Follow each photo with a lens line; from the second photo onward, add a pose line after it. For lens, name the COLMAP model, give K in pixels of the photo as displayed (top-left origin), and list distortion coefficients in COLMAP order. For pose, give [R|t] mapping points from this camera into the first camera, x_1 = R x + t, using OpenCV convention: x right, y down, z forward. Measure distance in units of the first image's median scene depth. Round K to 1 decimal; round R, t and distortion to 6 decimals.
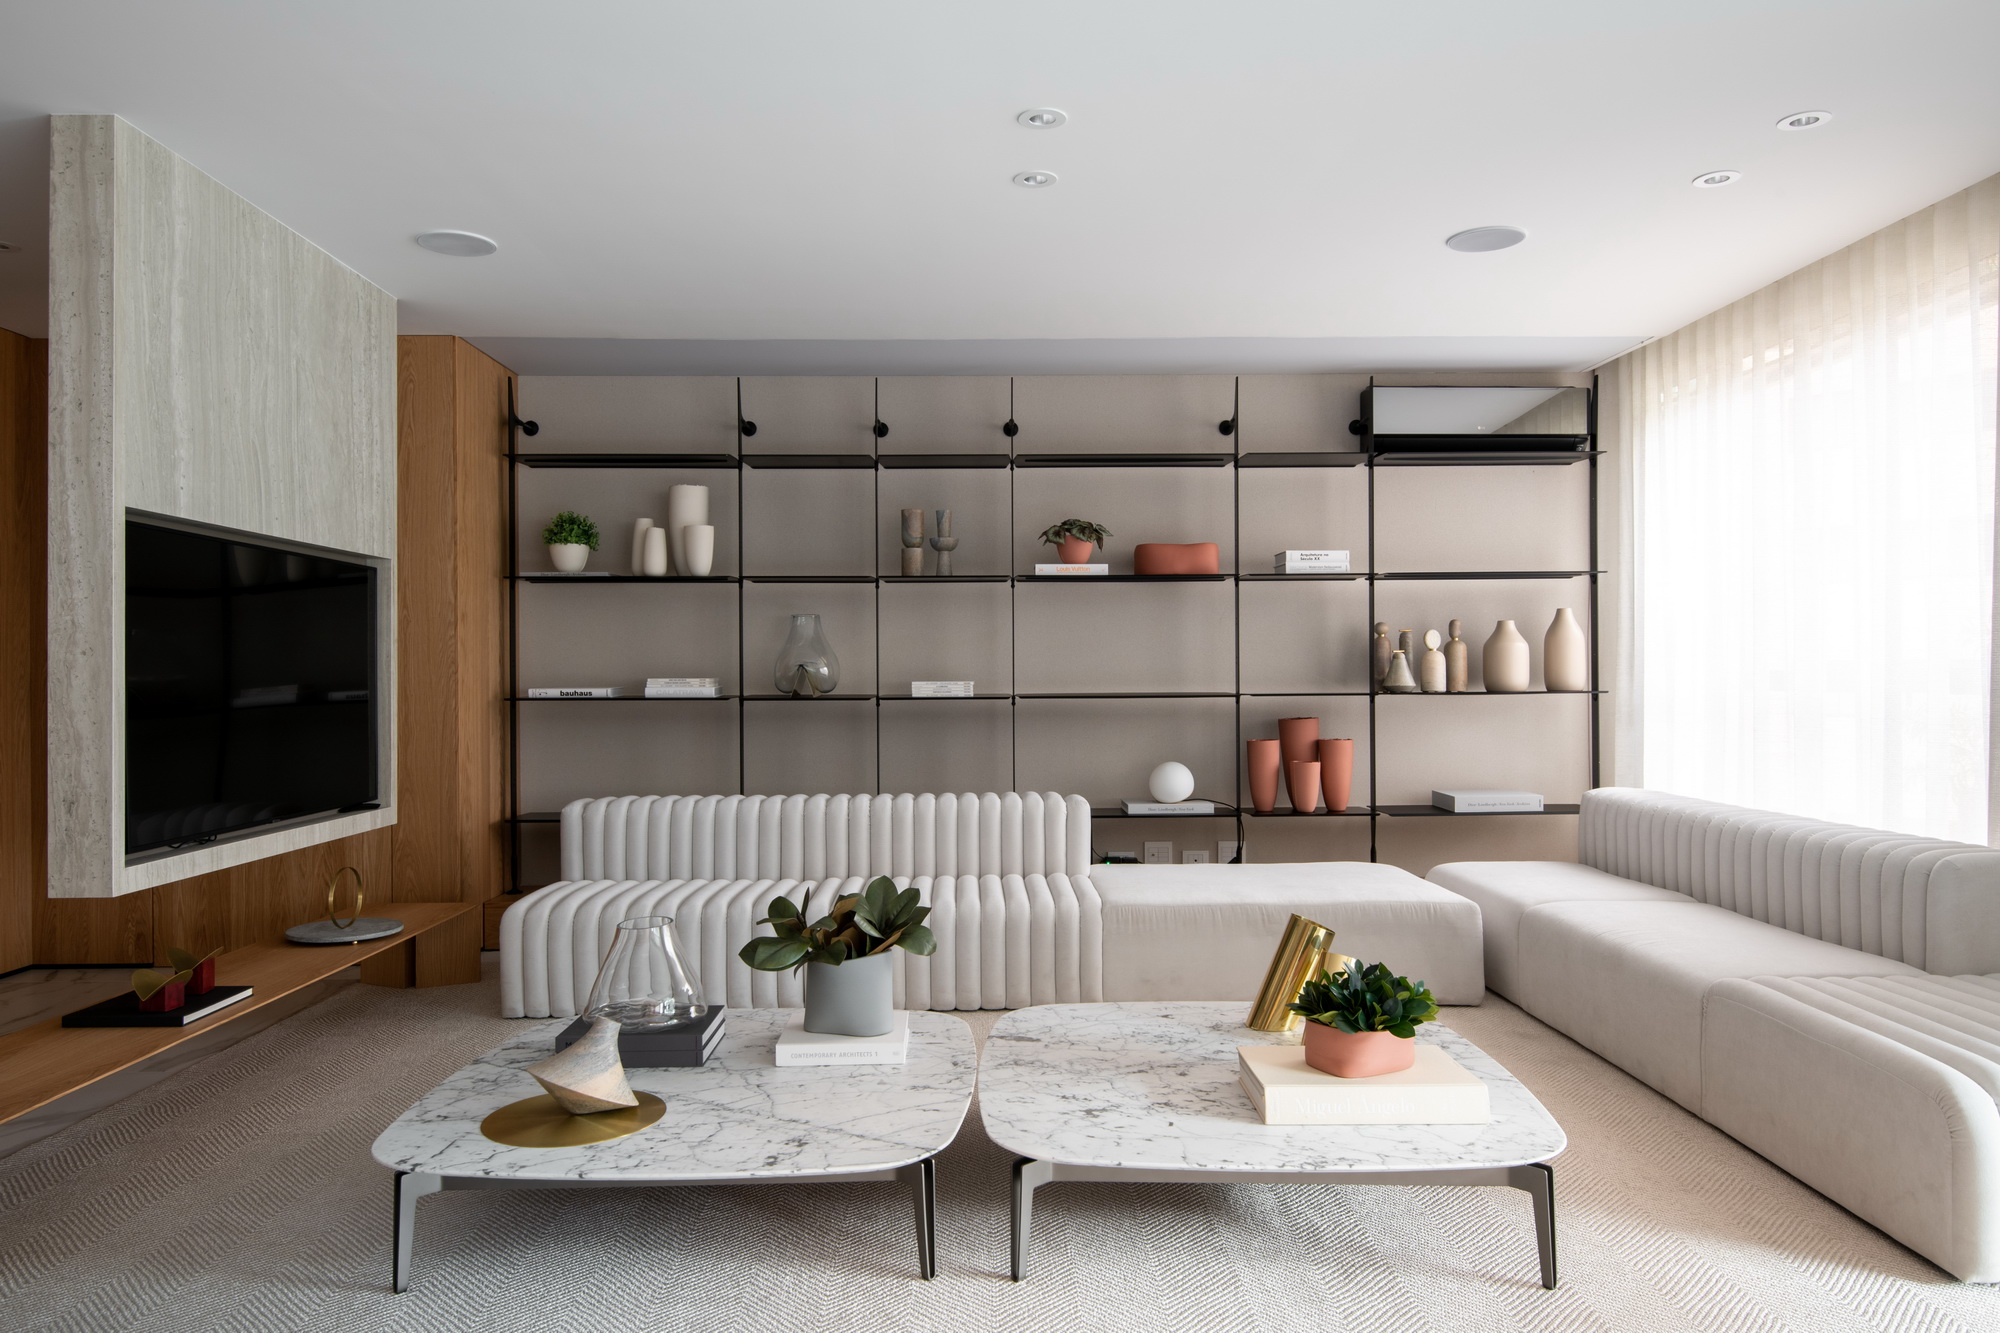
lens RADIAL K [[1316.3, 0, 1008.9], [0, 1316.3, 665.7], [0, 0, 1]] dist [0.016685, -0.015284]
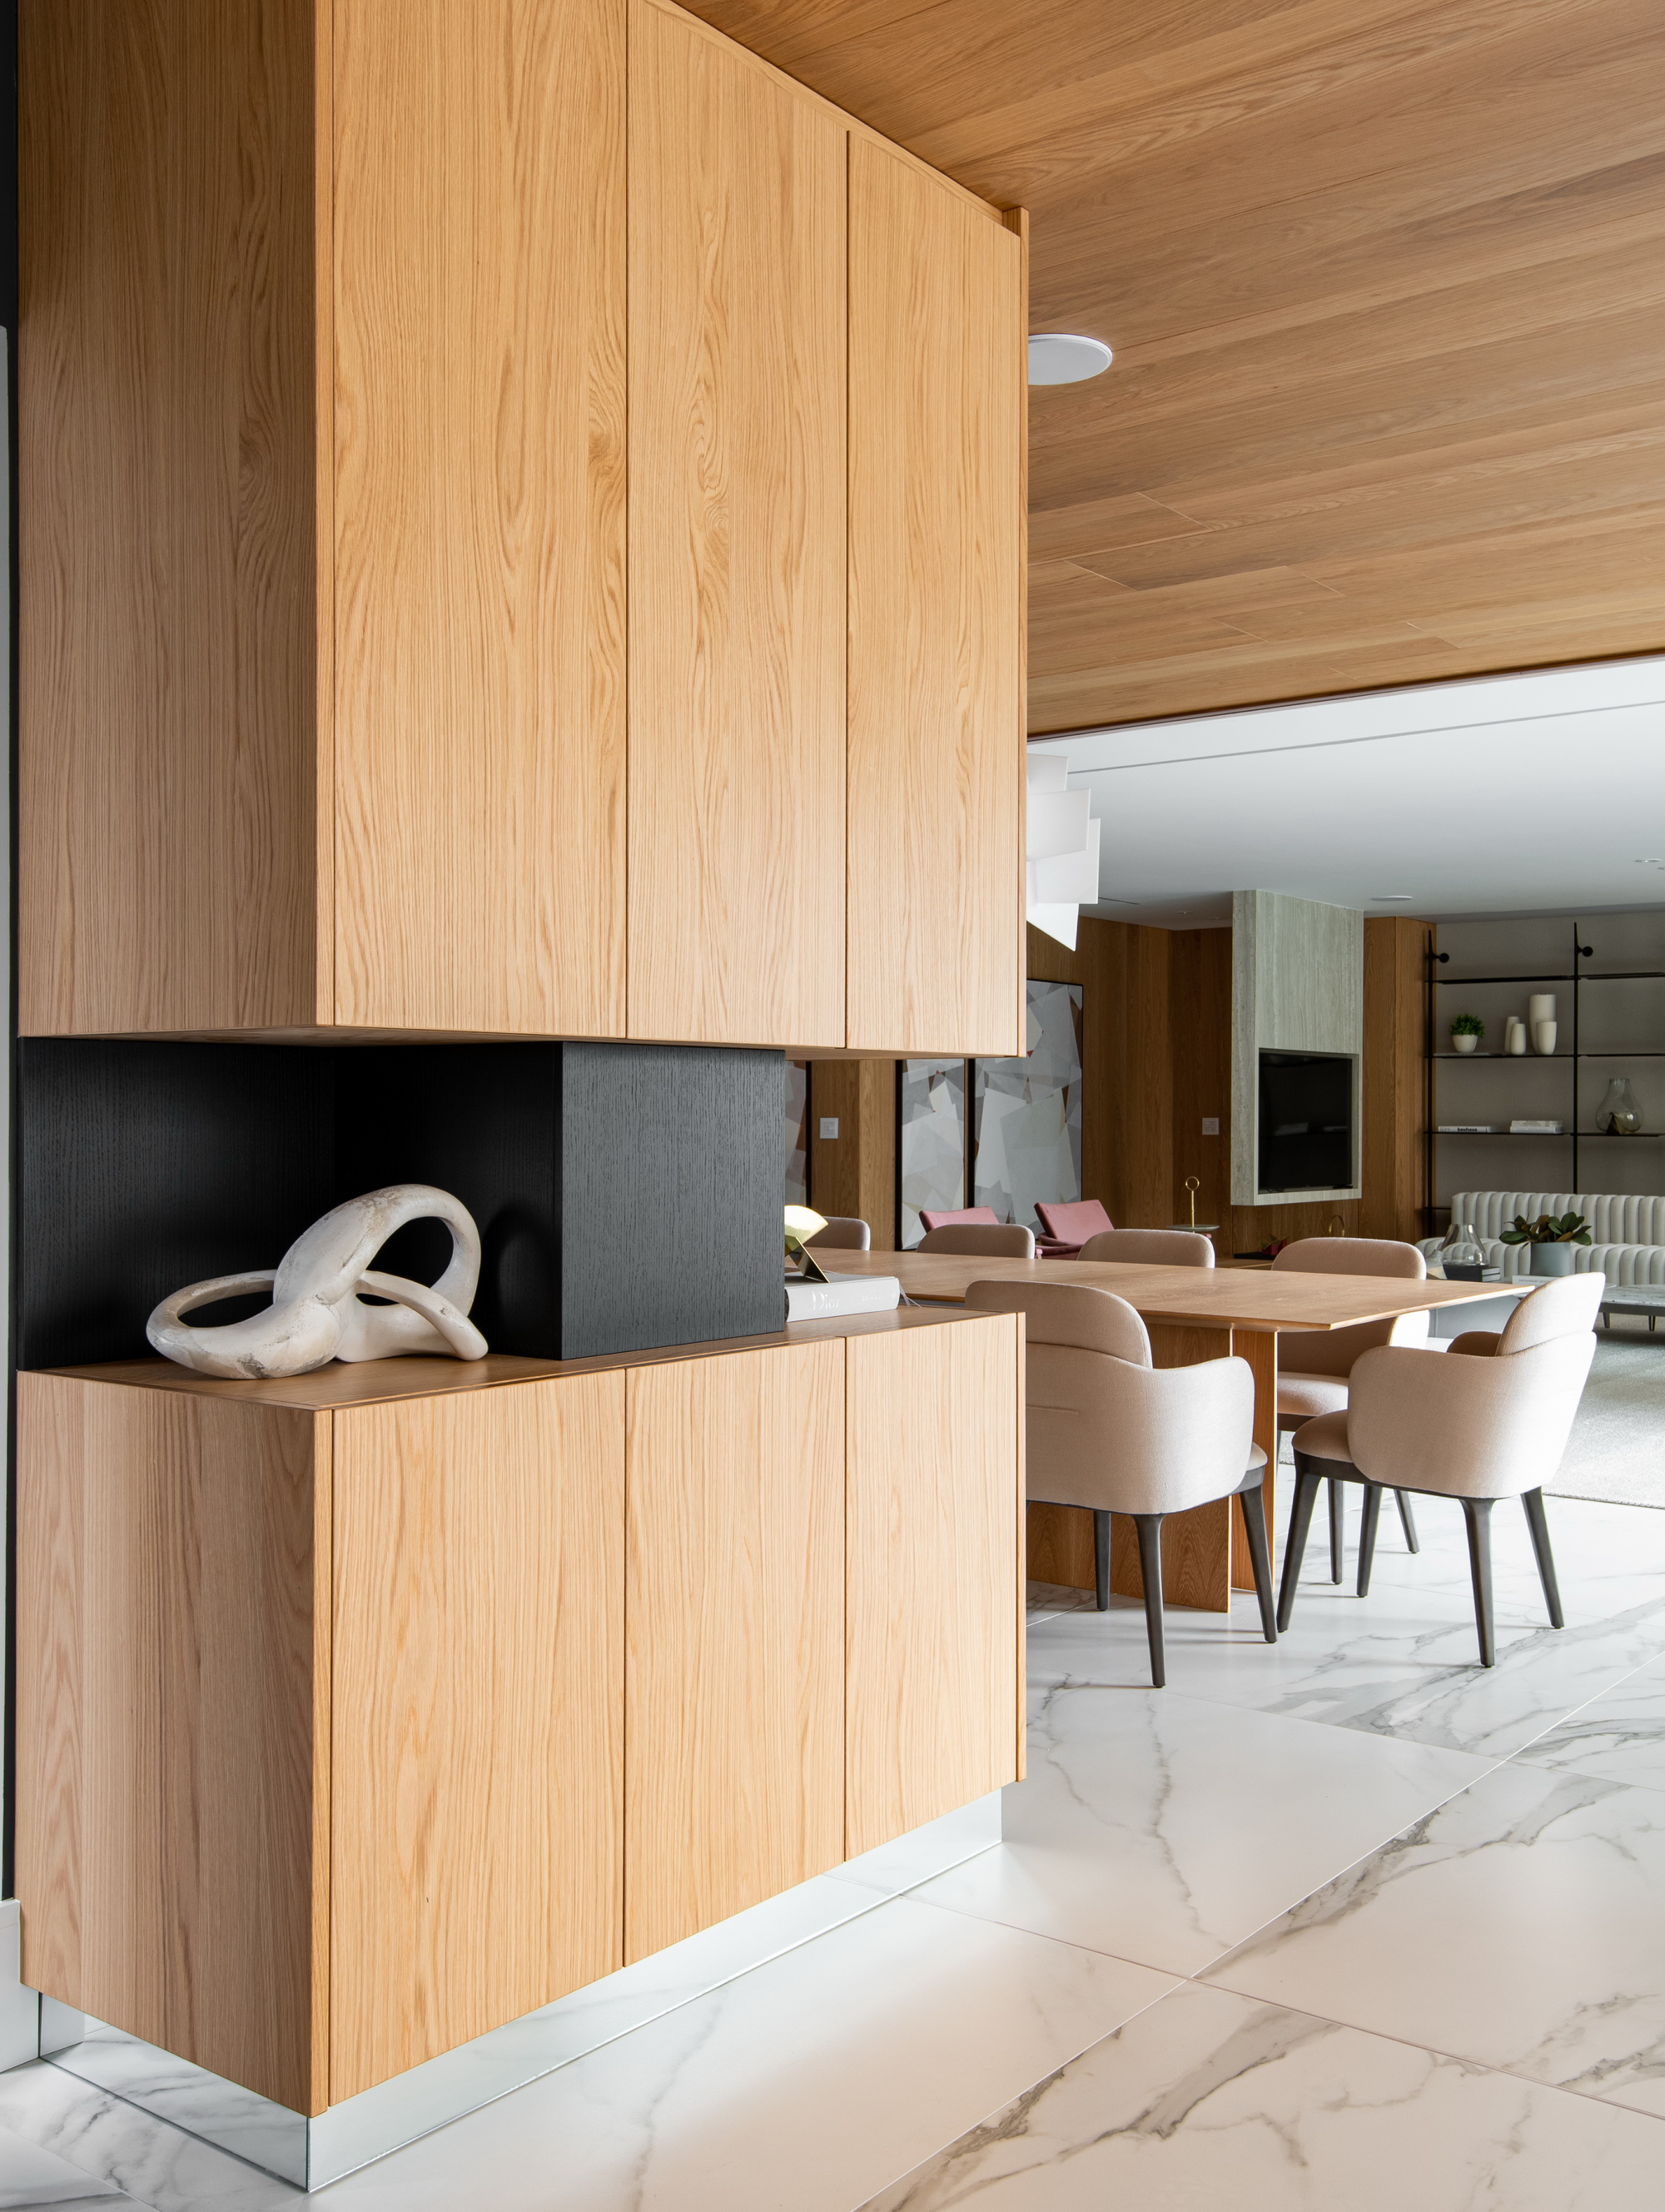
lens RADIAL K [[1972.3, 0, 831.0], [0, 1972.3, 1120.6], [0, 0, 1]] dist [0.015238, 0.002387]
pose [[0.768231, 0.008928, -0.640111, 0.724344], [-0.003960, 0.999950, 0.009195, -0.010384], [0.640161, -0.004529, 0.768228, -1.576127]]
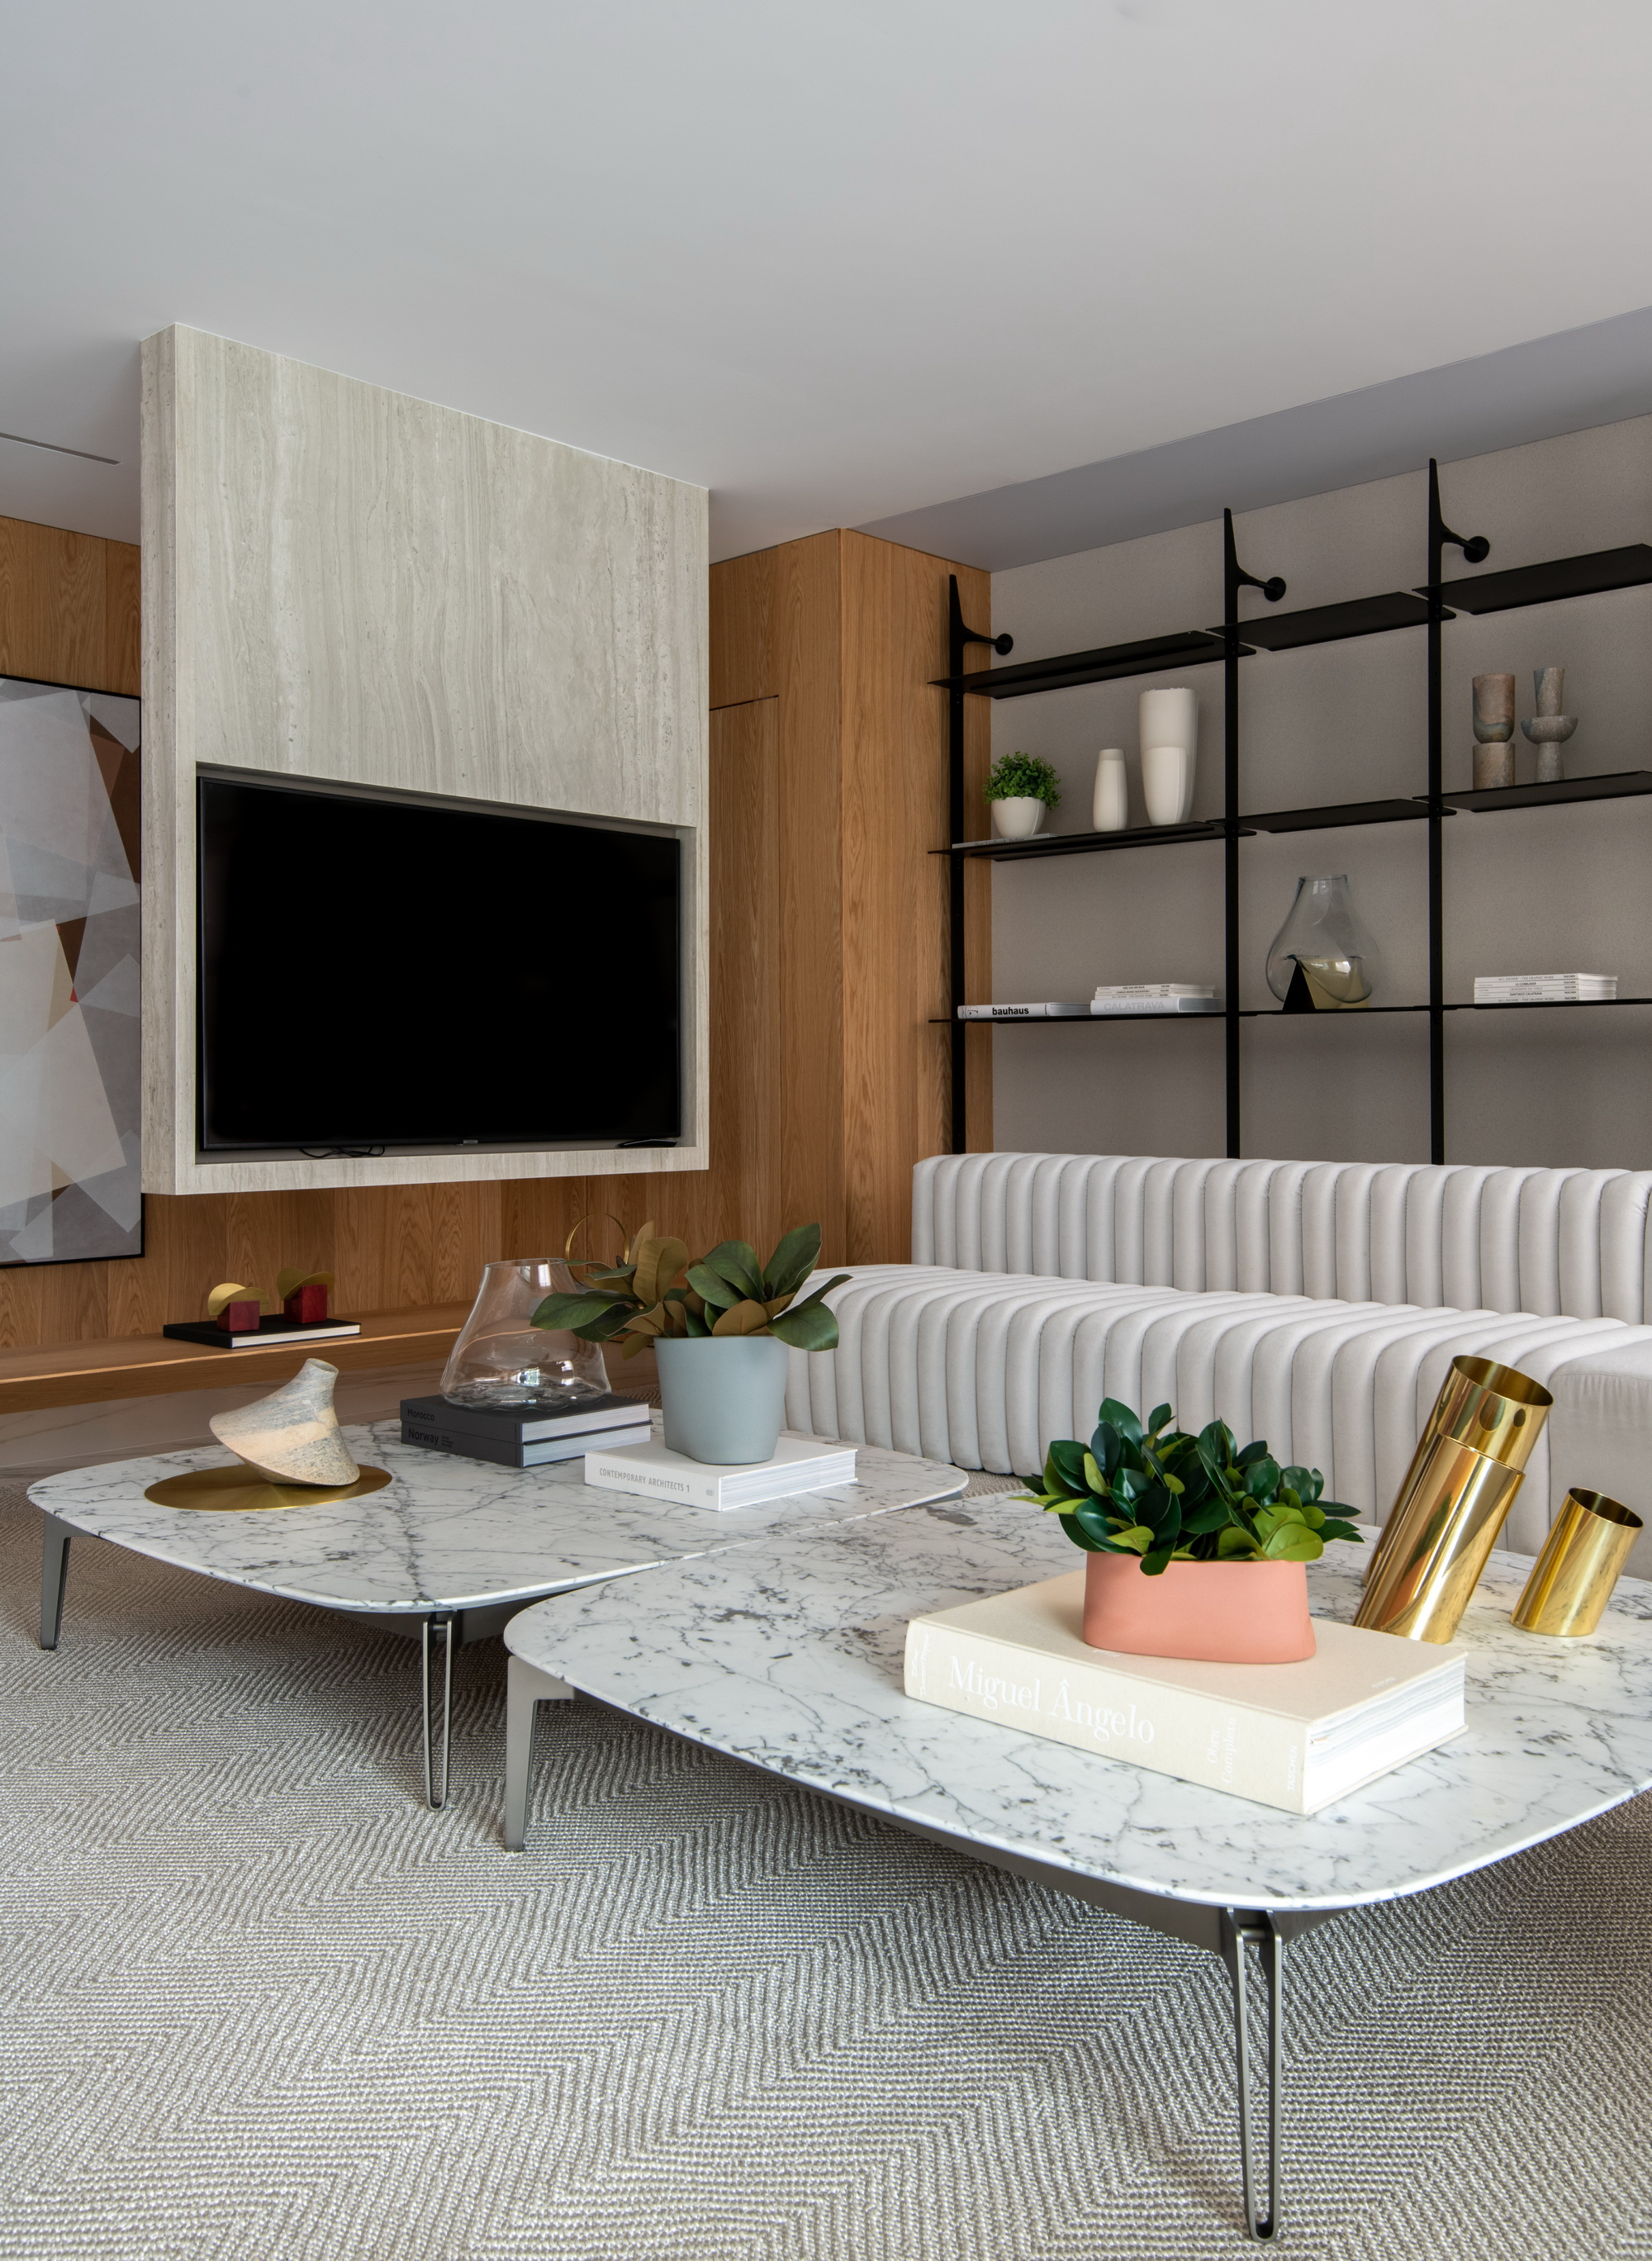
lens RADIAL K [[1912.2, 0, 838.0], [0, 1912.2, 1067.0], [0, 0, 1]] dist [0.033393, -0.002703]
pose [[0.715368, -0.003797, -0.698738, 0.373788], [0.004934, 0.999988, -0.000383, 0.060461], [0.698731, -0.003174, 0.715378, 0.253910]]
